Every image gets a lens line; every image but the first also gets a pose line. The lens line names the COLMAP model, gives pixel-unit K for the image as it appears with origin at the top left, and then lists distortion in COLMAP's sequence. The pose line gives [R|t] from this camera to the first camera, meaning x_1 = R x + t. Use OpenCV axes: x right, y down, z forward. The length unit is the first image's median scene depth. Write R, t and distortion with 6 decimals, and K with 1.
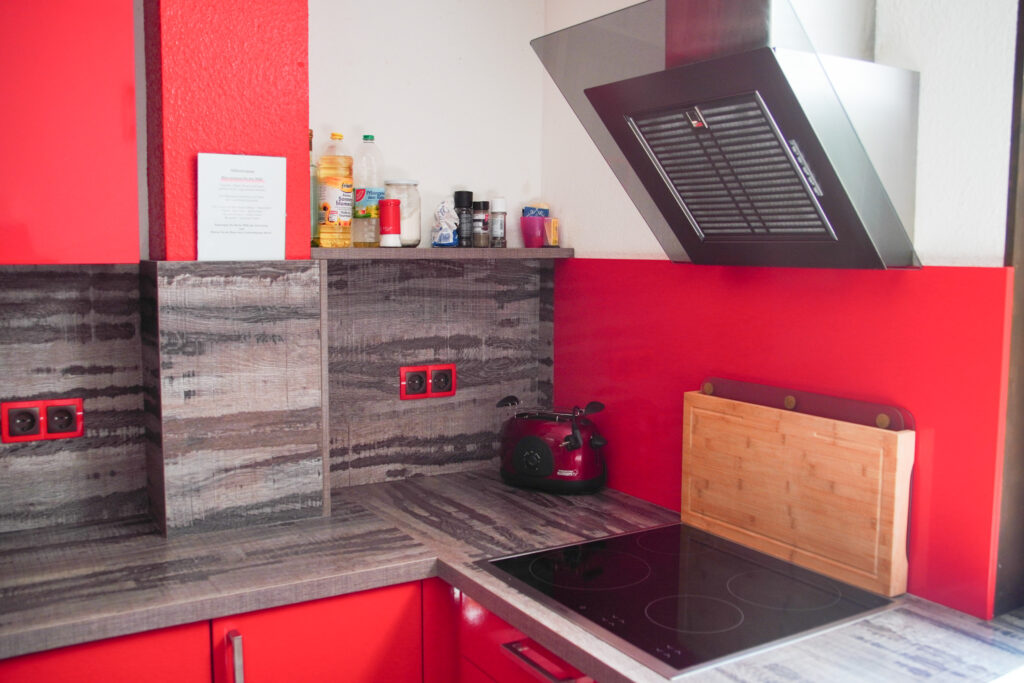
lens RADIAL K [[914.8, 0, 512.7], [0, 914.8, 403.6], [0, 0, 1]] dist [-0.110518, 0.002952]
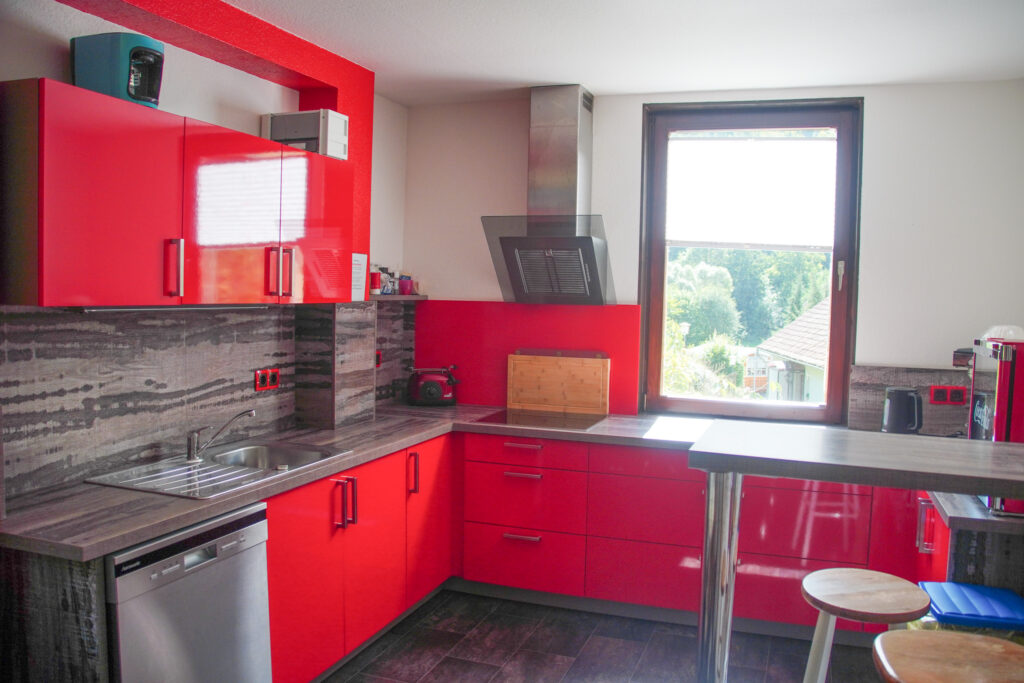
lens RADIAL K [[827.4, 0, 514.1], [0, 827.4, 390.3], [0, 0, 1]] dist [-0.218647, 0.000321]
pose [[0.784761, -0.064439, 0.616440, -1.190055], [0.088177, 0.996072, -0.008130, 0.104283], [-0.613494, 0.060737, 0.787360, -0.768414]]
